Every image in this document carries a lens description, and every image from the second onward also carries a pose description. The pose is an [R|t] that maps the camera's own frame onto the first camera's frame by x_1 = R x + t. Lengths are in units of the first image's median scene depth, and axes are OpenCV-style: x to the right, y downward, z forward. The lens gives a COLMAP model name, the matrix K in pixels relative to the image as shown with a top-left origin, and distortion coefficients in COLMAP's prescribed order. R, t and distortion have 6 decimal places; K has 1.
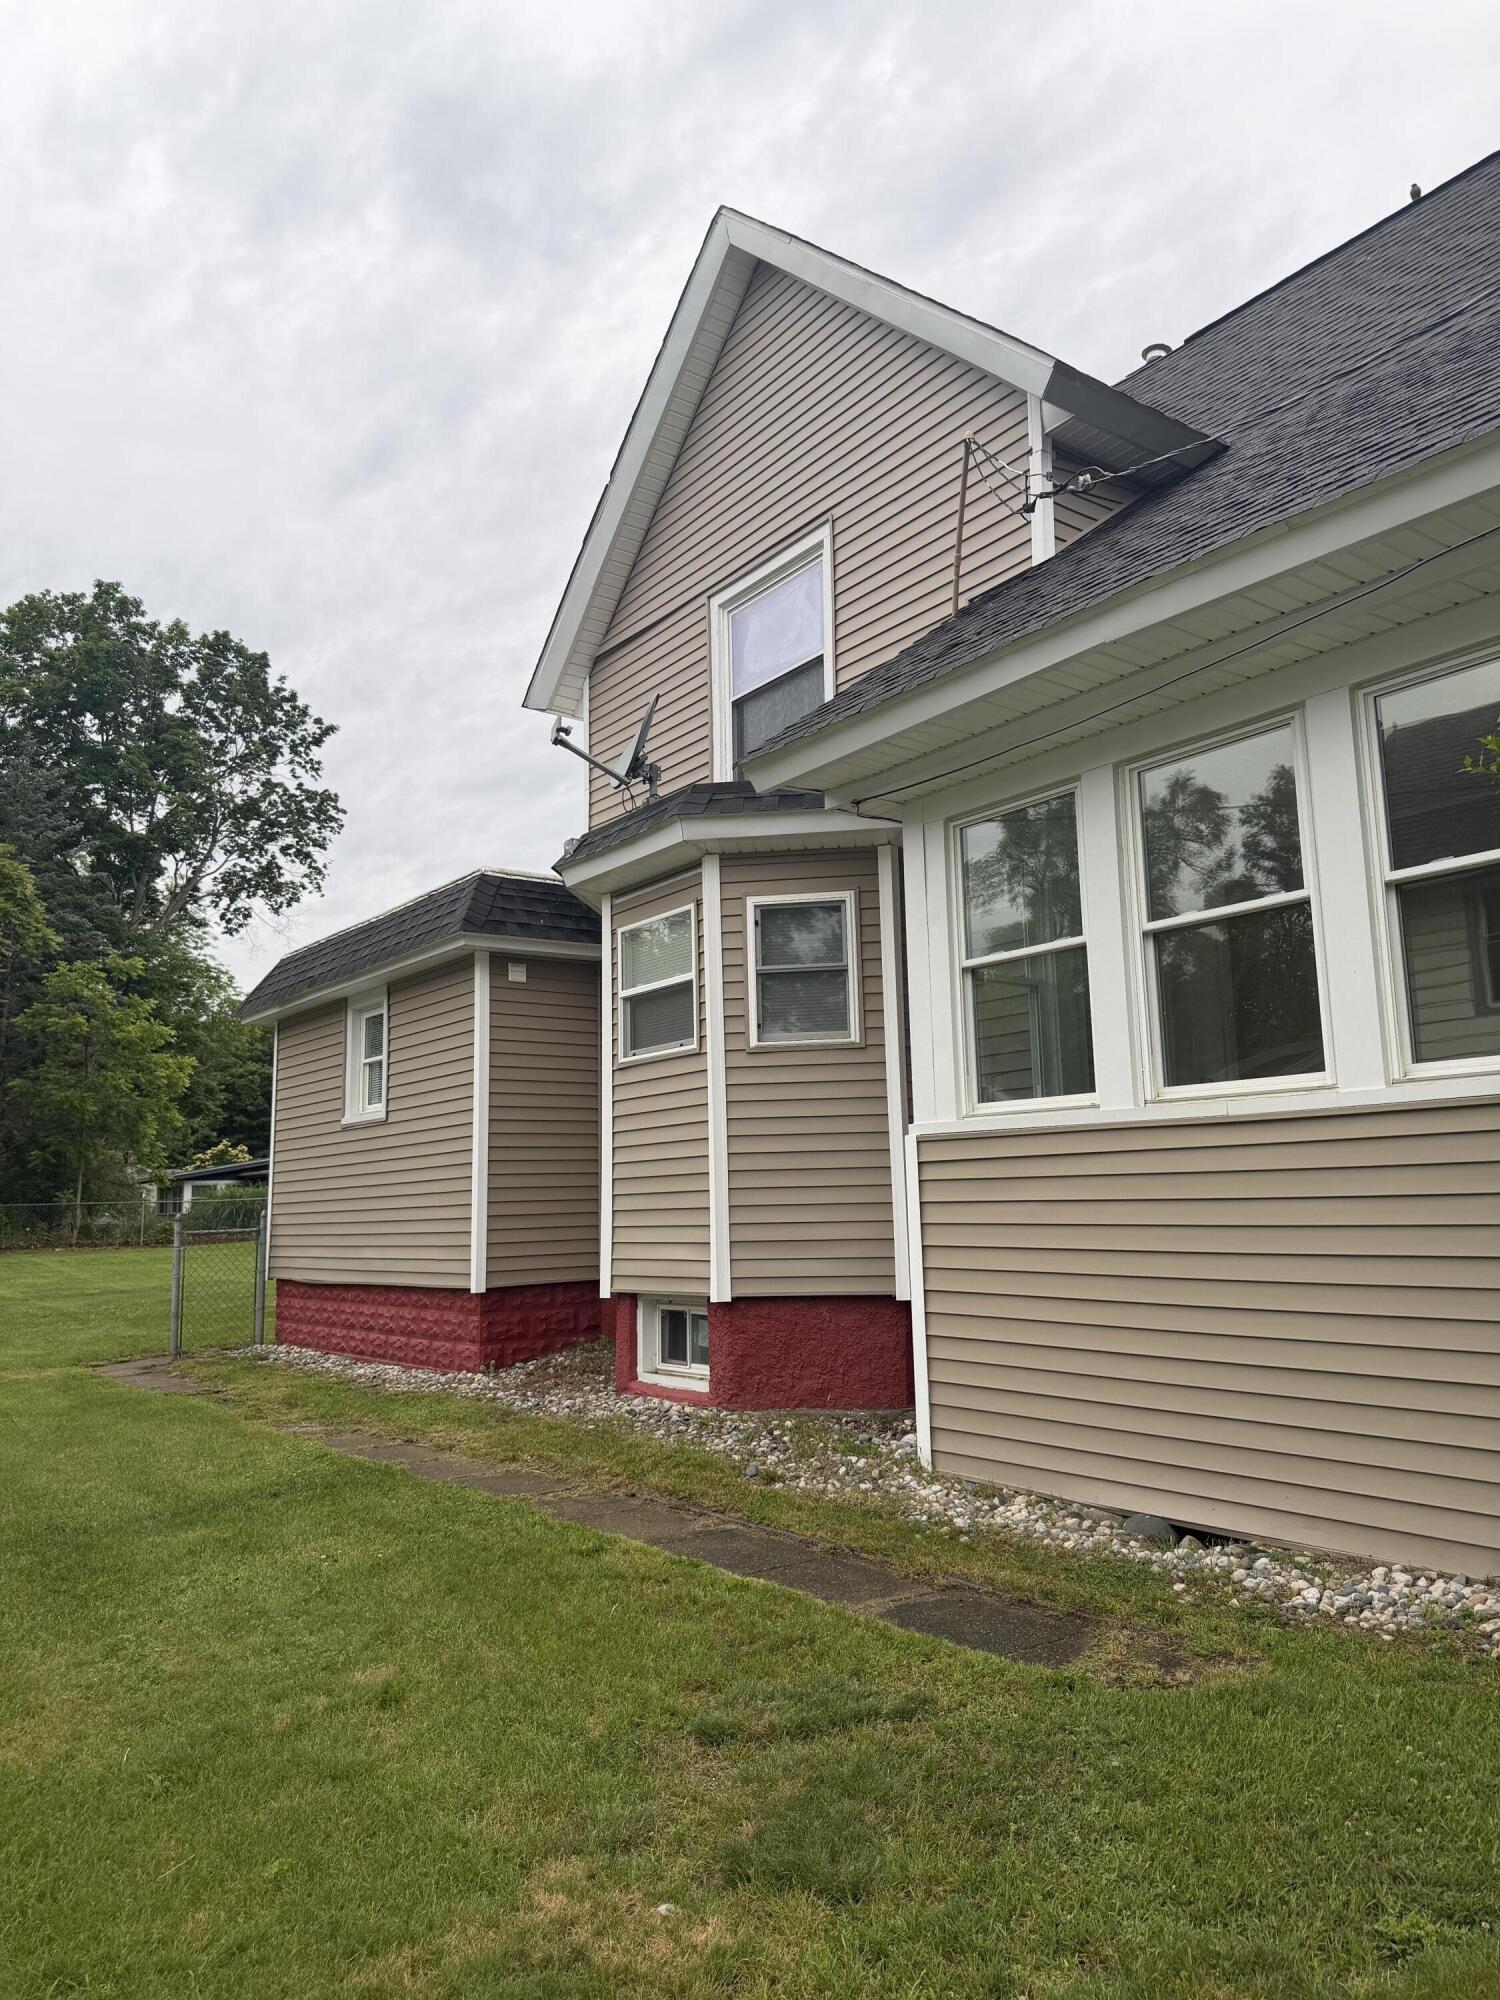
lens RADIAL K [[1399.0, 0, 759.0], [0, 1399.0, 993.0], [0, 0, 1]] dist [0.009530, -0.007151]
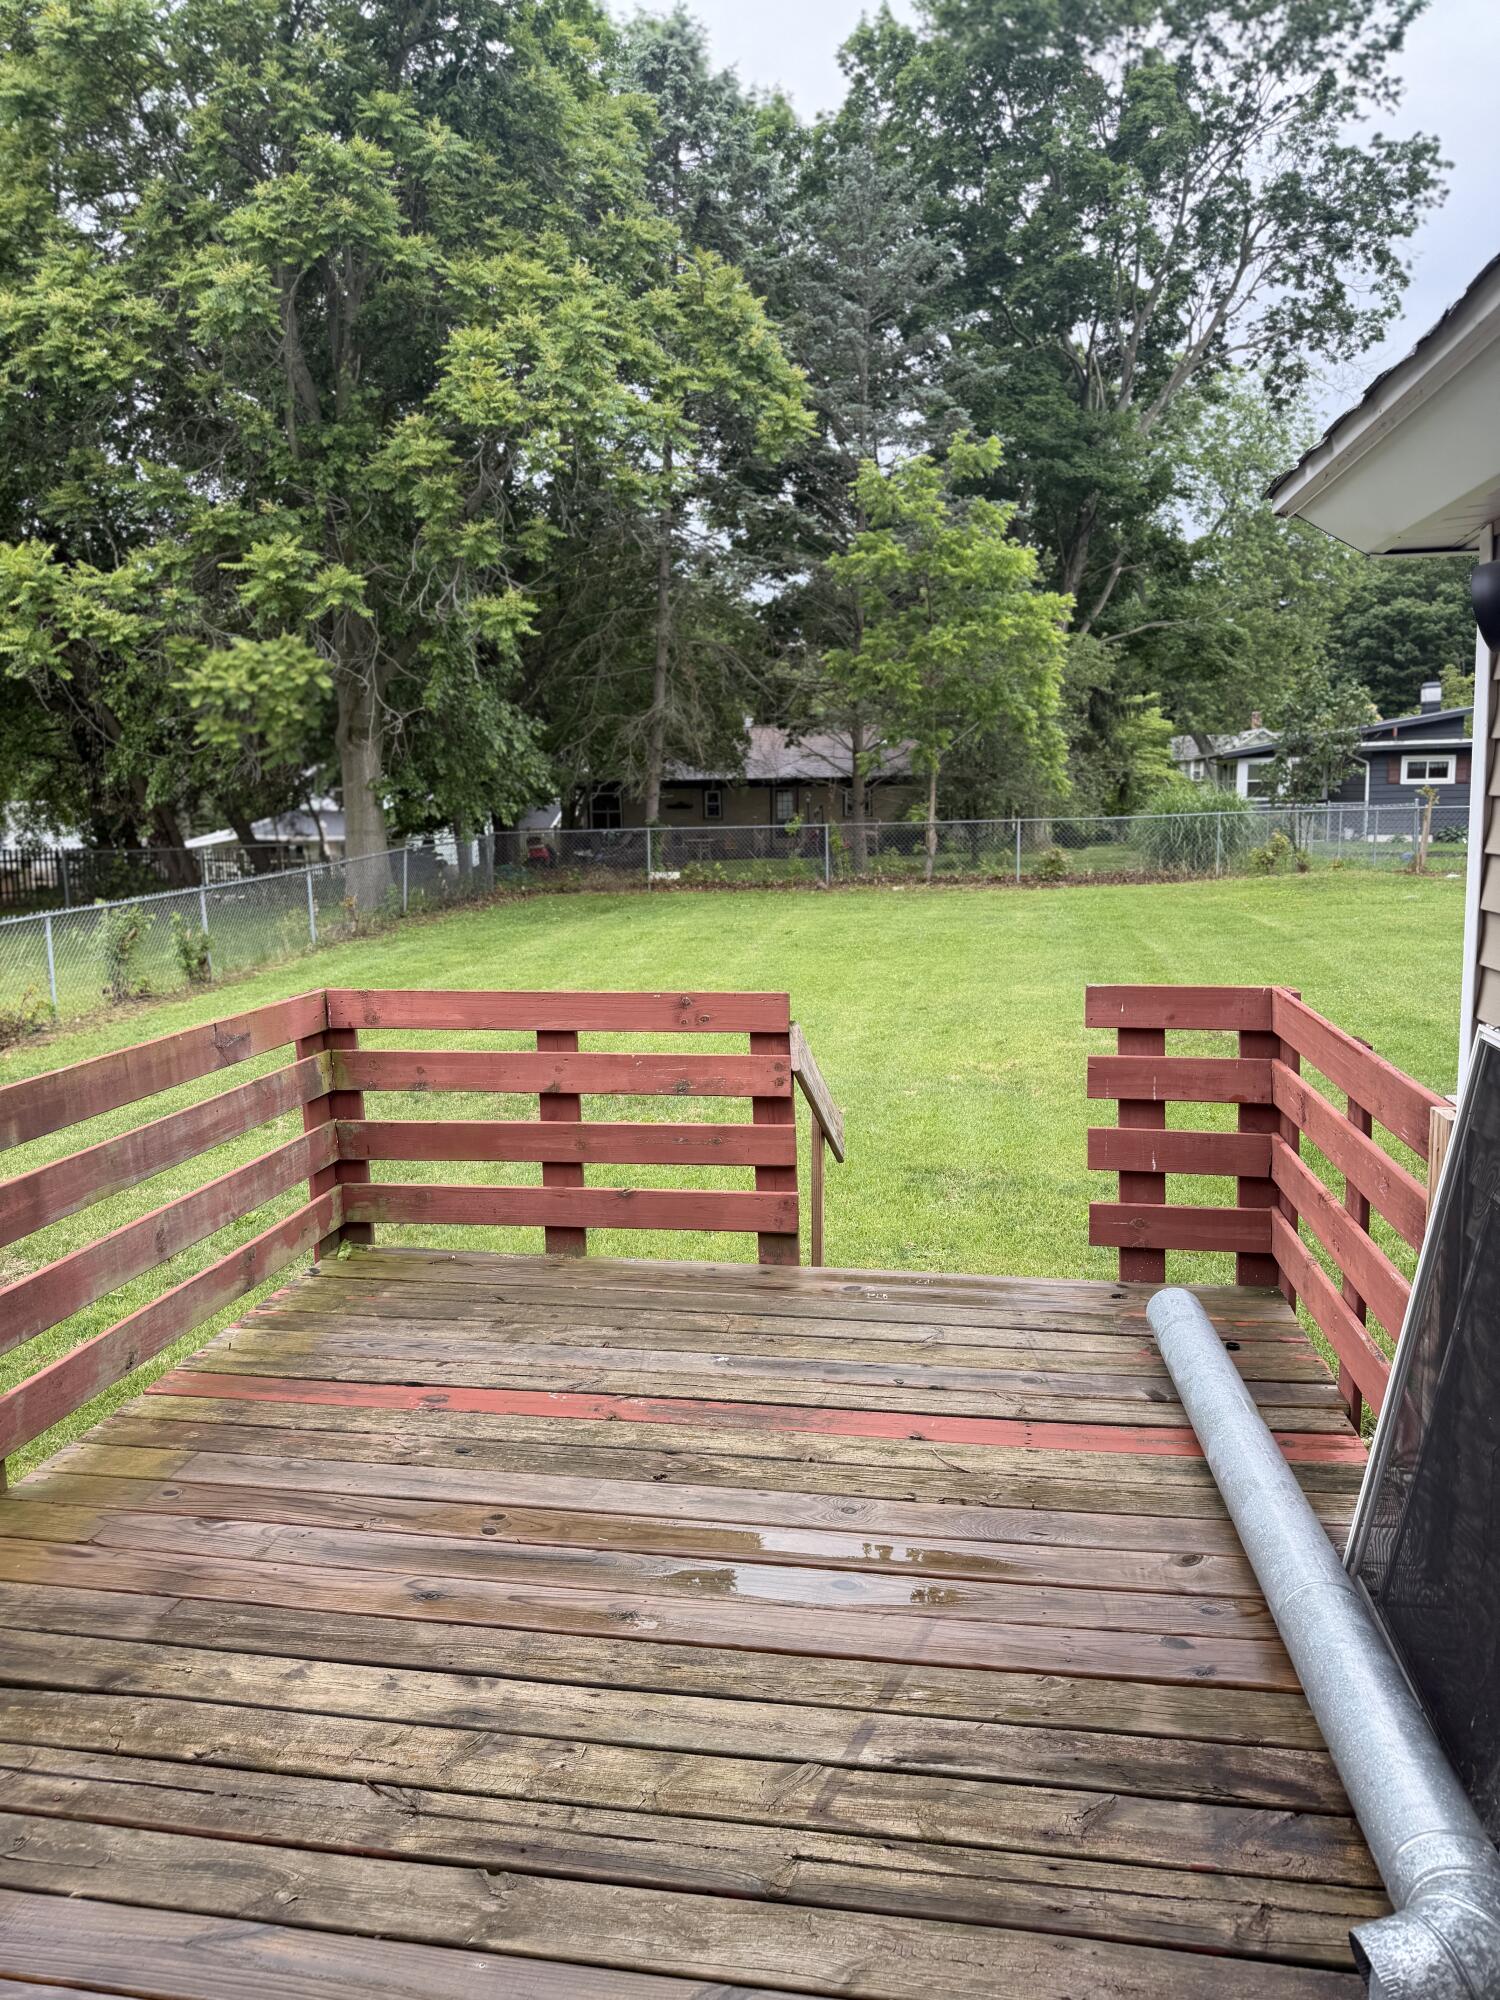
lens RADIAL K [[1399.0, 0, 759.0], [0, 1399.0, 993.0], [0, 0, 1]] dist [0.009530, -0.007151]
pose [[0.689705, 0.119341, -0.714188, -0.020253], [0.110517, 0.957418, 0.266714, 0.022070], [0.715607, -0.262884, 0.647146, 0.285666]]
